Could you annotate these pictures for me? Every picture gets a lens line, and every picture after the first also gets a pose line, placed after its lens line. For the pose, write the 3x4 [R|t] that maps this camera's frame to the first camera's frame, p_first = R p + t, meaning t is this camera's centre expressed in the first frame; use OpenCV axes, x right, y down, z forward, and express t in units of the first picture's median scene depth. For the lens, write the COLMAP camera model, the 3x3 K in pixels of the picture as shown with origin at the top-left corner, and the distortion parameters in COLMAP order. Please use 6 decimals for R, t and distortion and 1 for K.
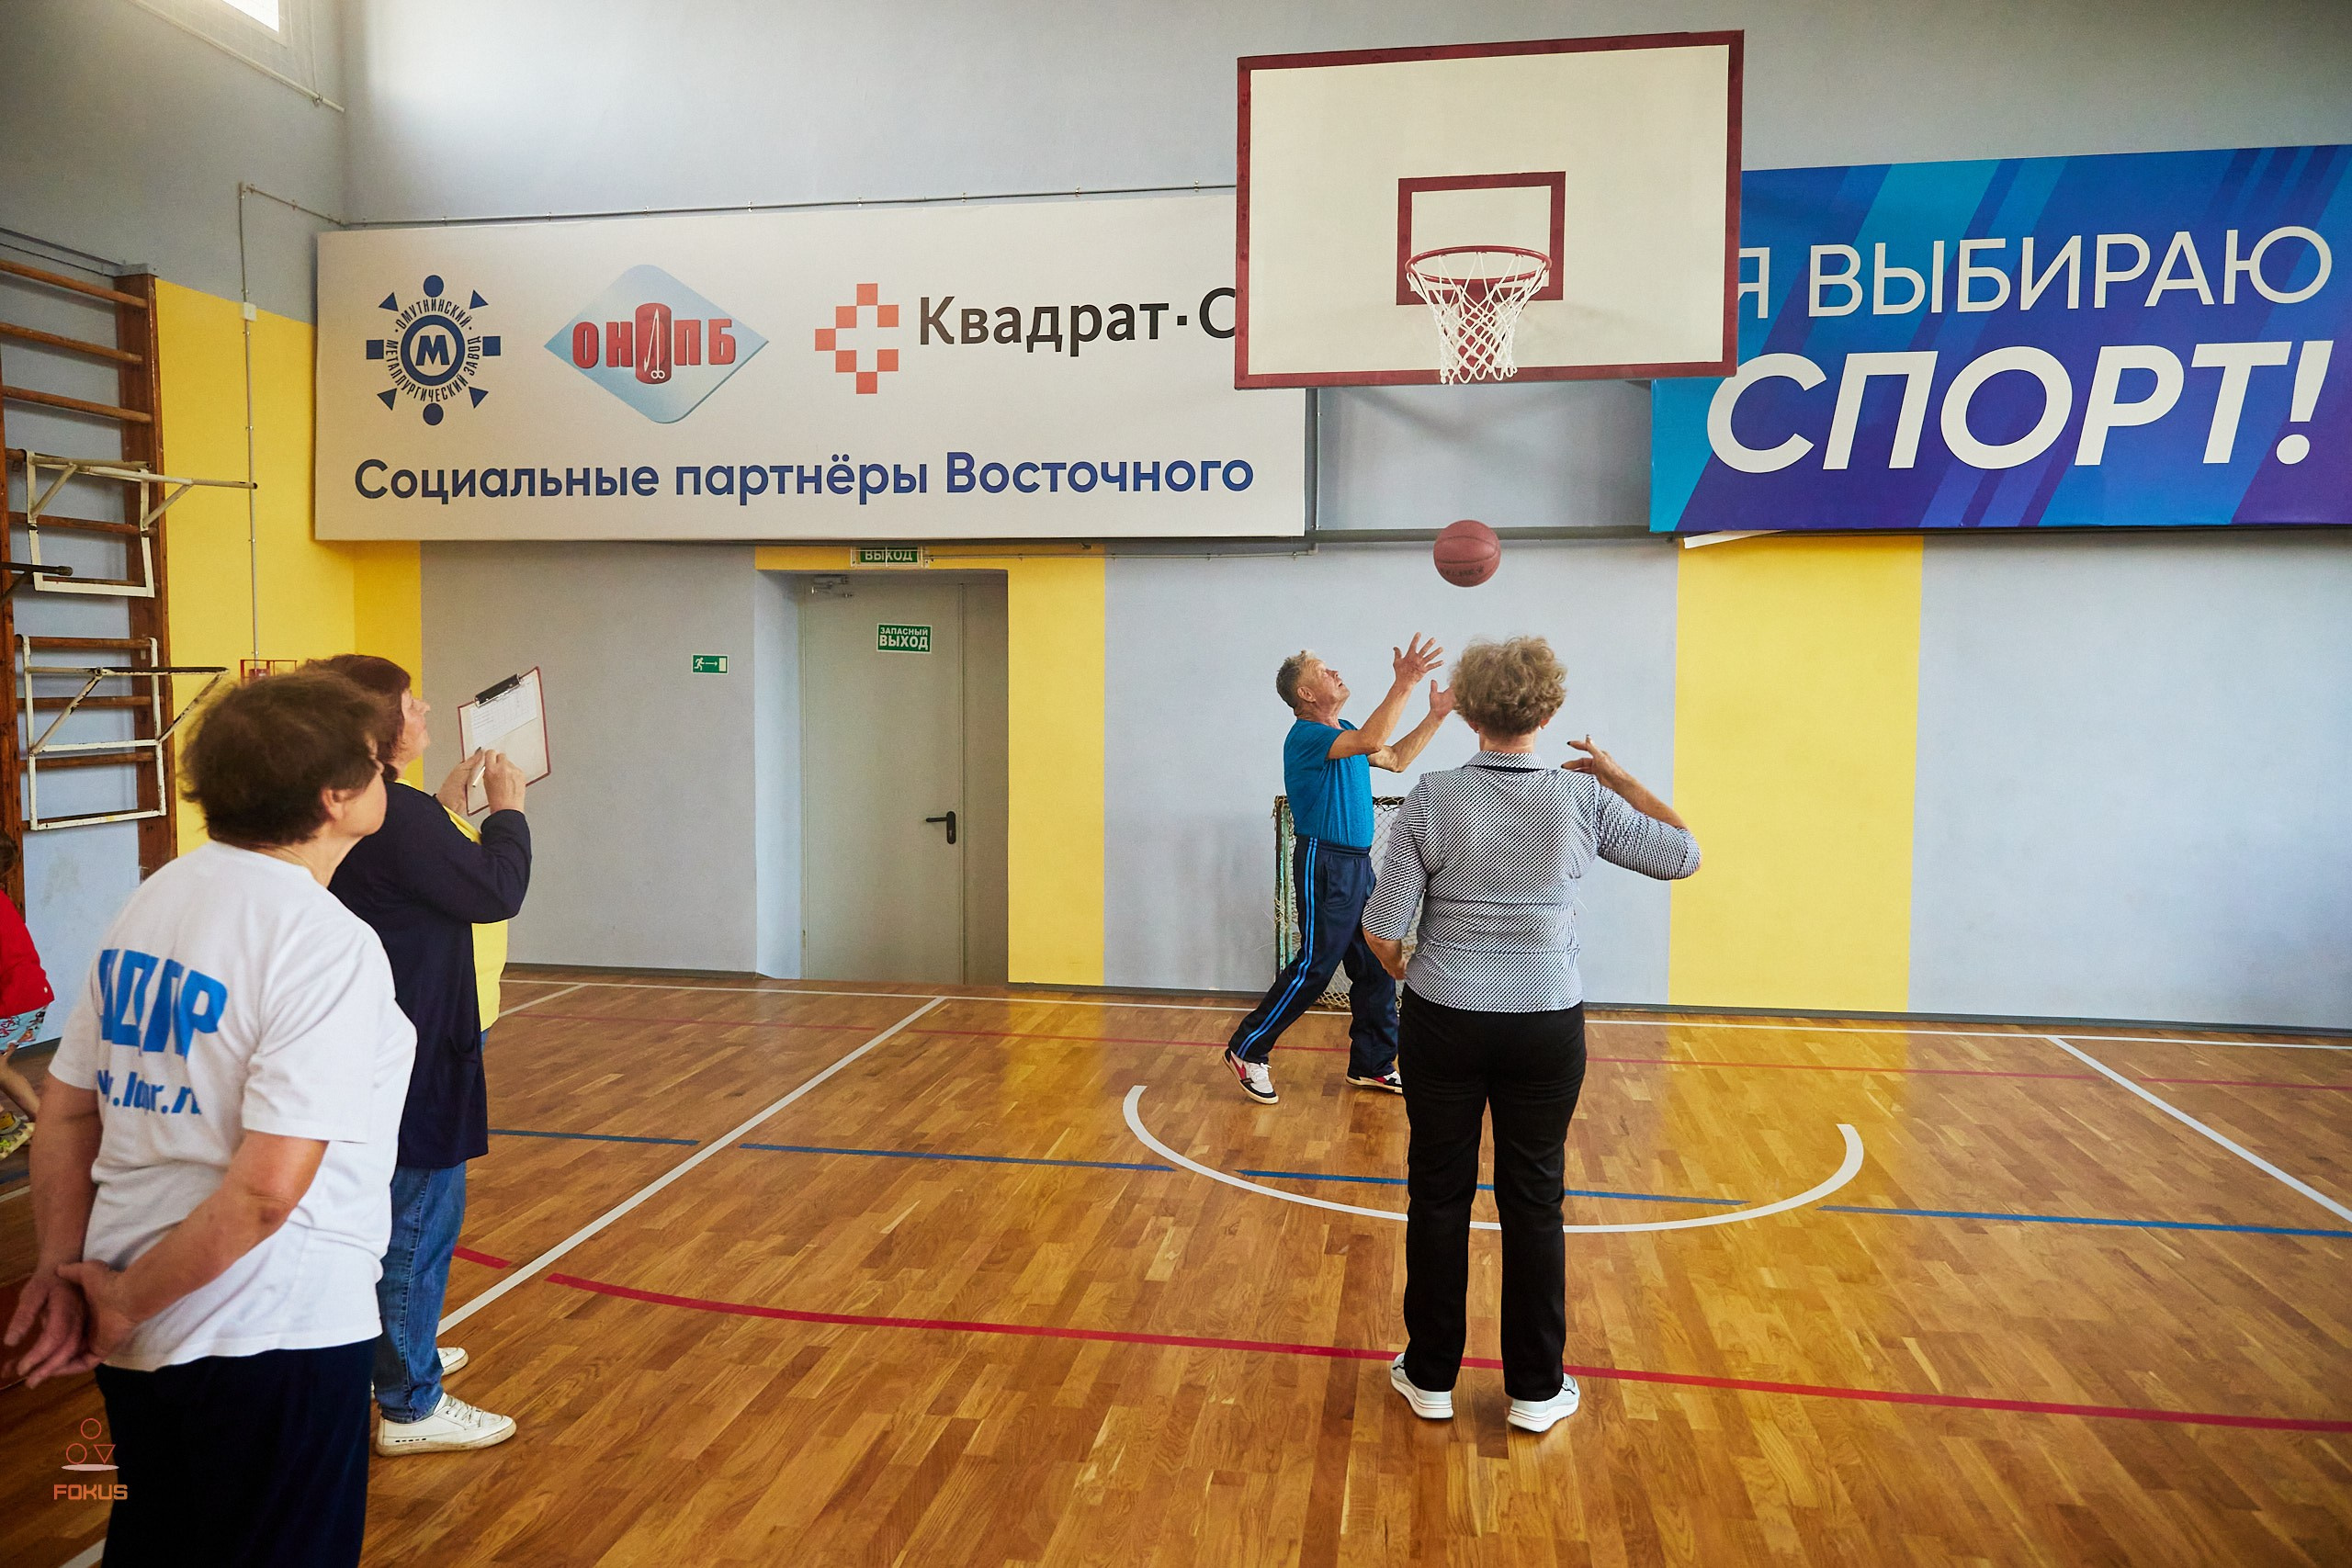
lens RADIAL K [[1613.5, 0, 1167.4], [0, 1613.5, 785.6], [0, 0, 1]] dist [-0.012861, 0.008847]
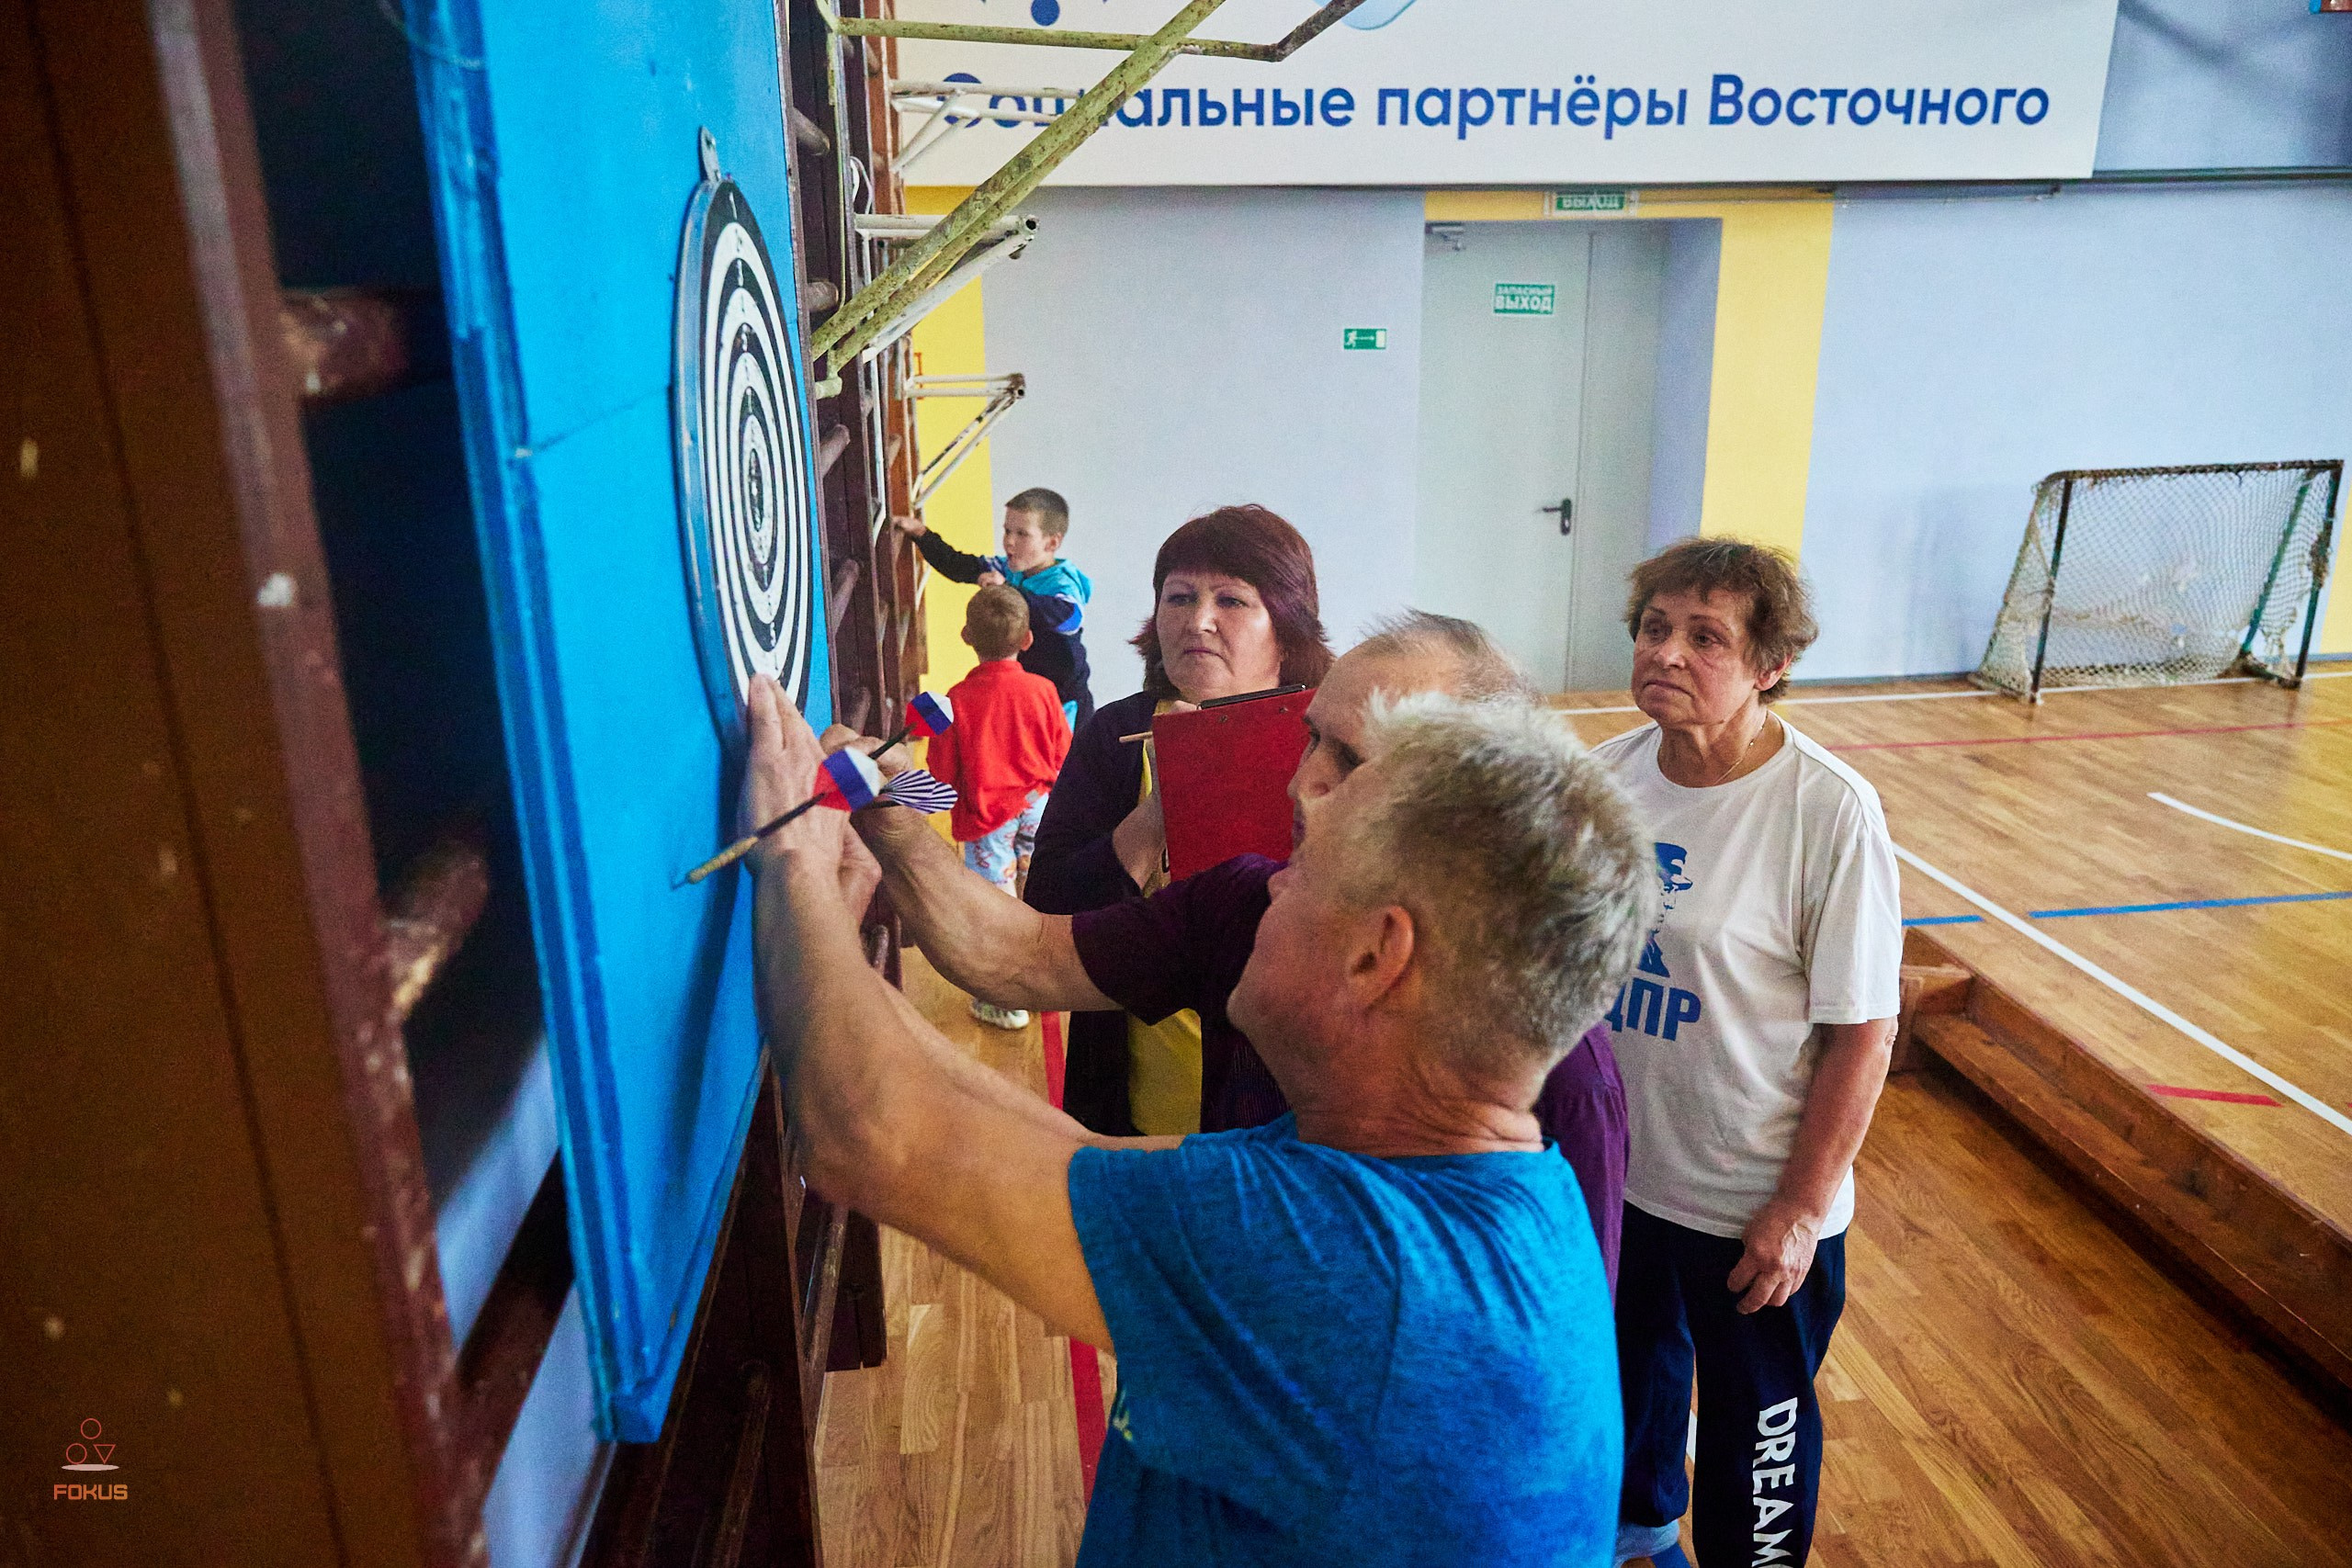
lens RADIAL K [[1612.9, 0, 1162.0], [0, 1612.9, 778.2], [0, 0, 1]] dist [-0.008338, 0.004059]
pose [[0.962452, -0.101994, 0.251562, -0.748699], [0.041821, 0.971377, 0.233834, -0.065313], [-0.268211, -0.214533, 0.939169, 0.234830]]
